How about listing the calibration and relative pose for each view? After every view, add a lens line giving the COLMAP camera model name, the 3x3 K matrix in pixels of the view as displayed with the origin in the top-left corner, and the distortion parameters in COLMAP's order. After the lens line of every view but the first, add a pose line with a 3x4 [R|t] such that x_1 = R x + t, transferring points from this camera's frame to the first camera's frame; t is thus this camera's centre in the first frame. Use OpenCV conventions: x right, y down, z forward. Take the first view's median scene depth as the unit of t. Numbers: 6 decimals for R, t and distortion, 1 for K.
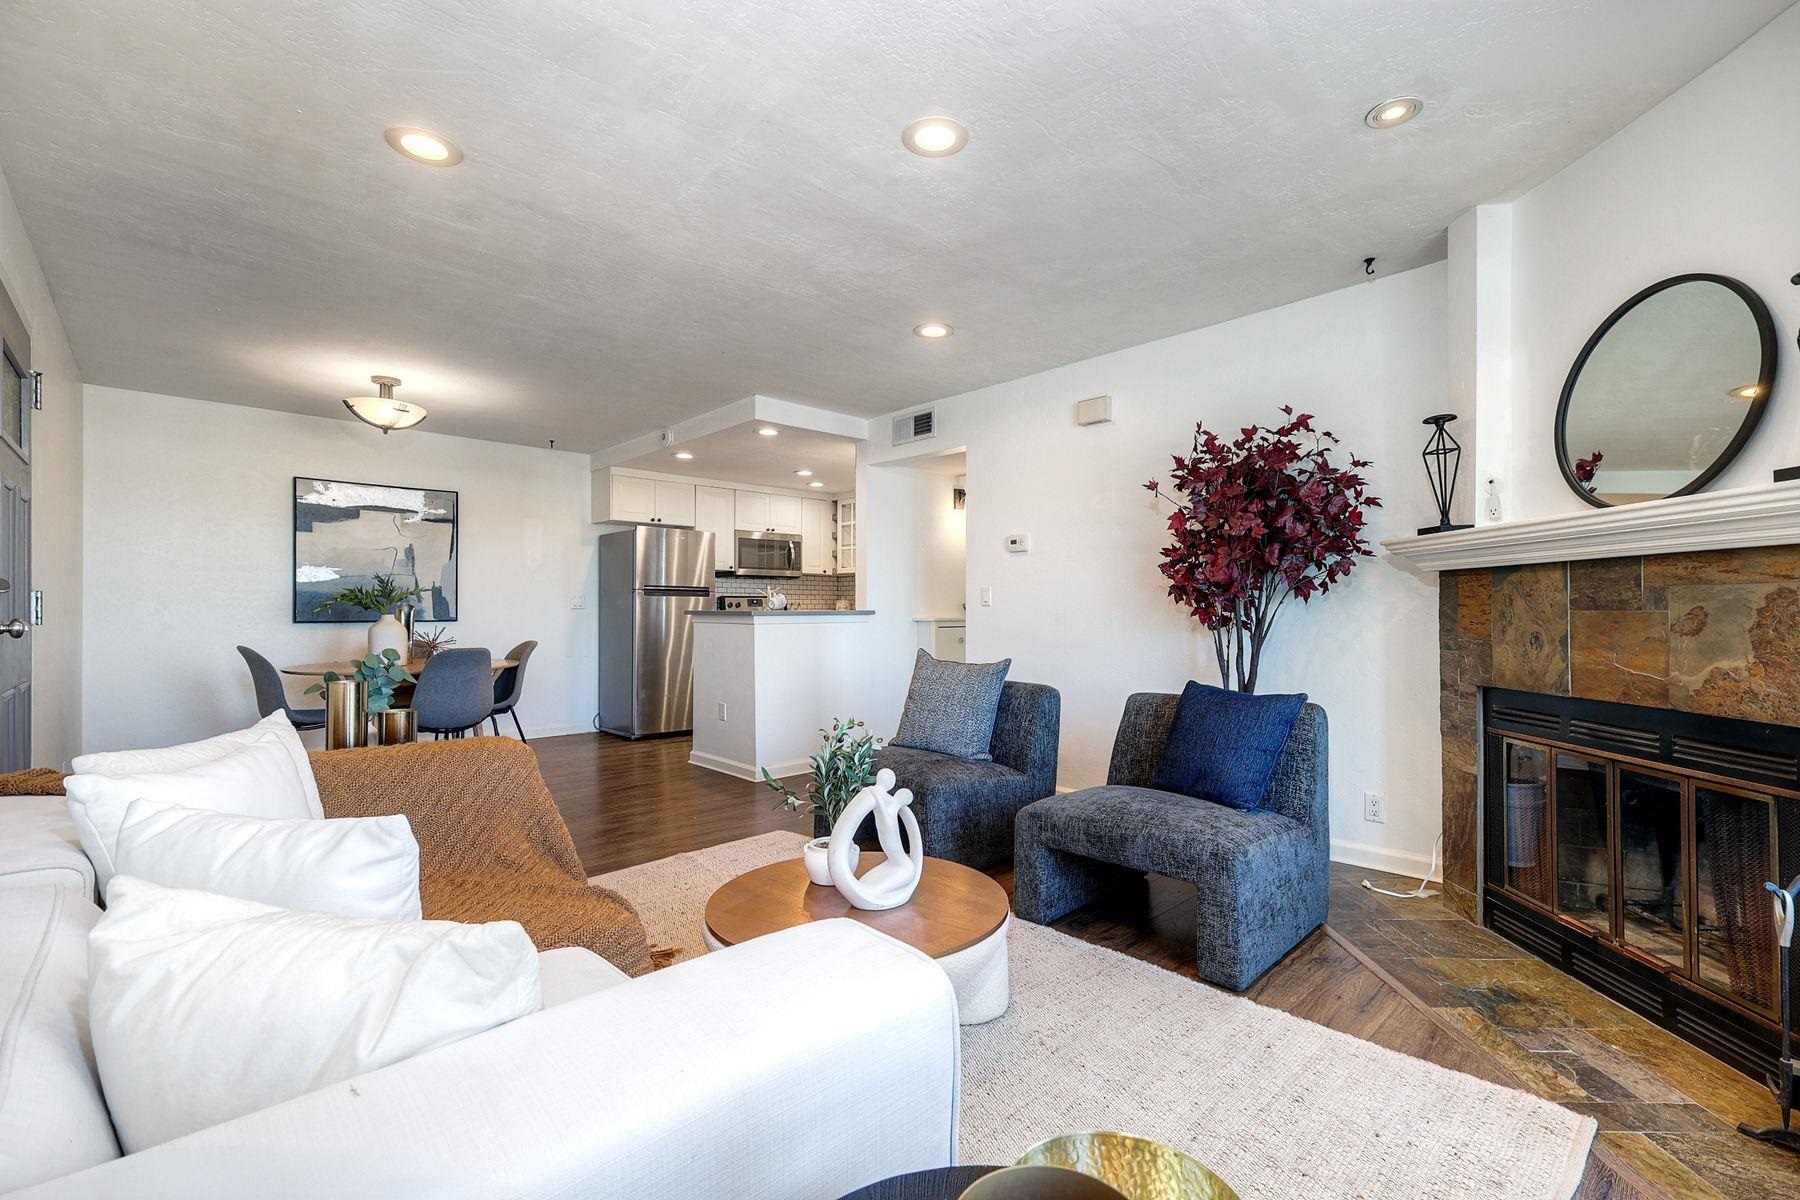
lens RADIAL K [[785.4, 0, 936.1], [0, 785.4, 607.6], [0, 0, 1]] dist [0.000108, -0.000038]
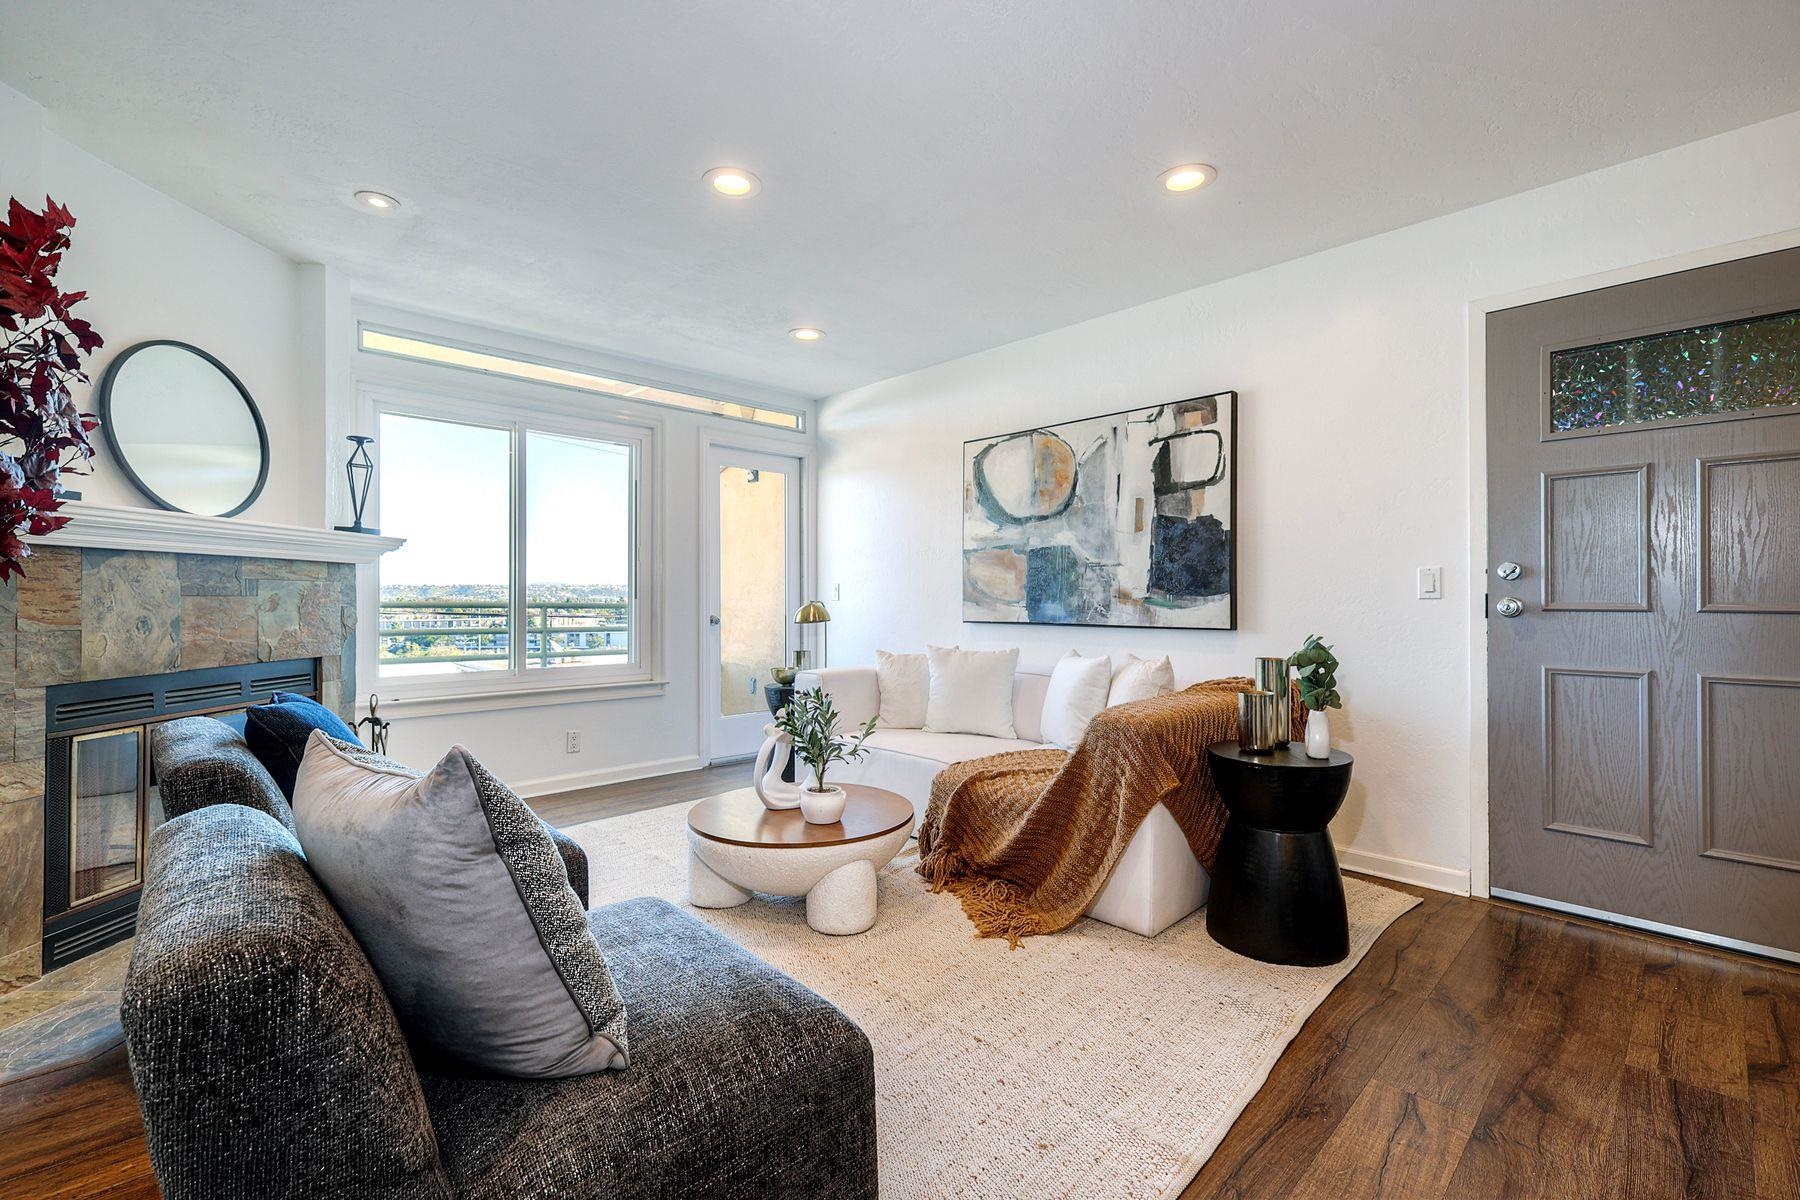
lens RADIAL K [[784.2, 0, 905.8], [0, 784.2, 591.4], [0, 0, 1]] dist [0.000801, -0.000075]
pose [[-0.999759, 0.001432, 0.021919, -0.257530], [0.001236, 0.999959, -0.008957, 0.007980], [-0.021931, -0.008928, -0.999720, 1.975172]]
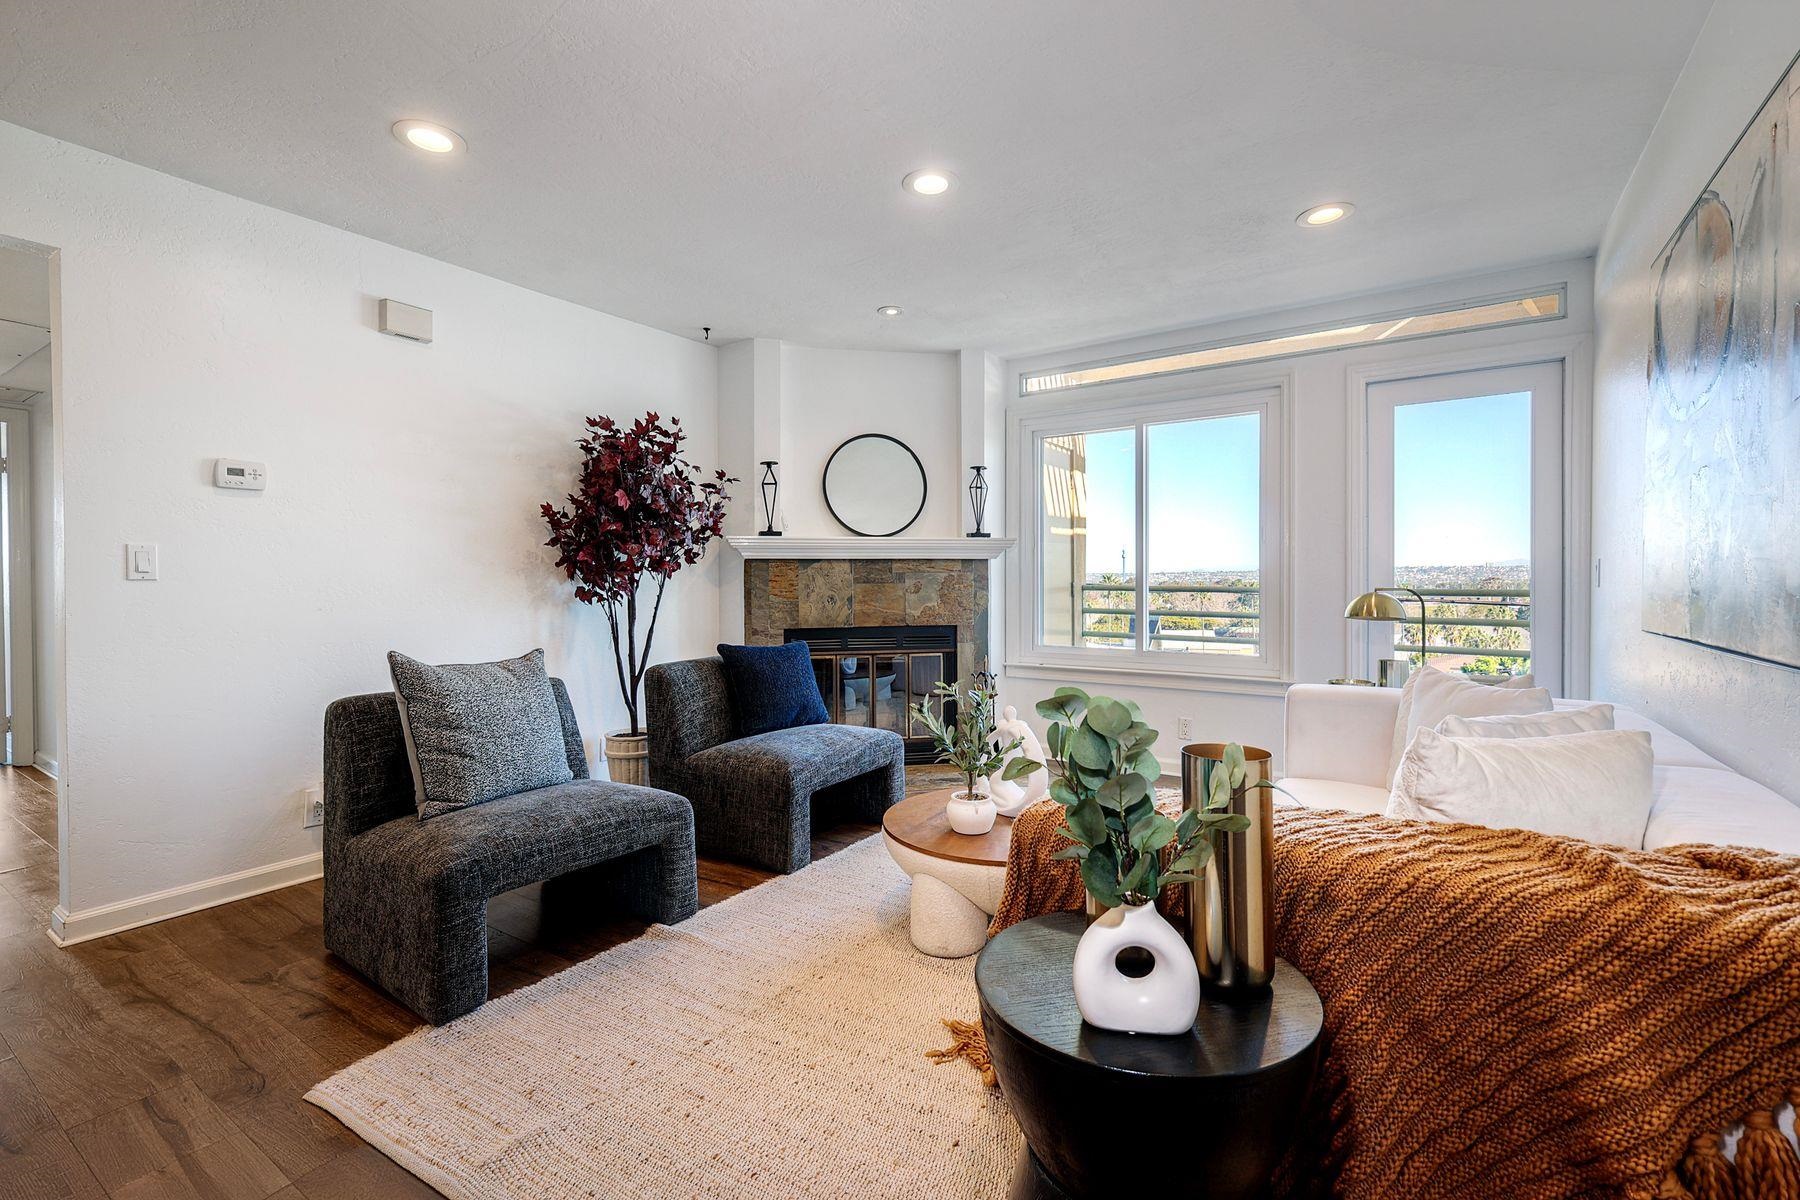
lens RADIAL K [[784.2, 0, 905.8], [0, 784.2, 591.4], [0, 0, 1]] dist [0.000801, -0.000075]
pose [[-0.185807, -0.010036, 0.982535, -1.080532], [0.002772, 0.999939, 0.010738, 0.002253], [-0.982582, 0.004719, -0.185768, 1.151416]]
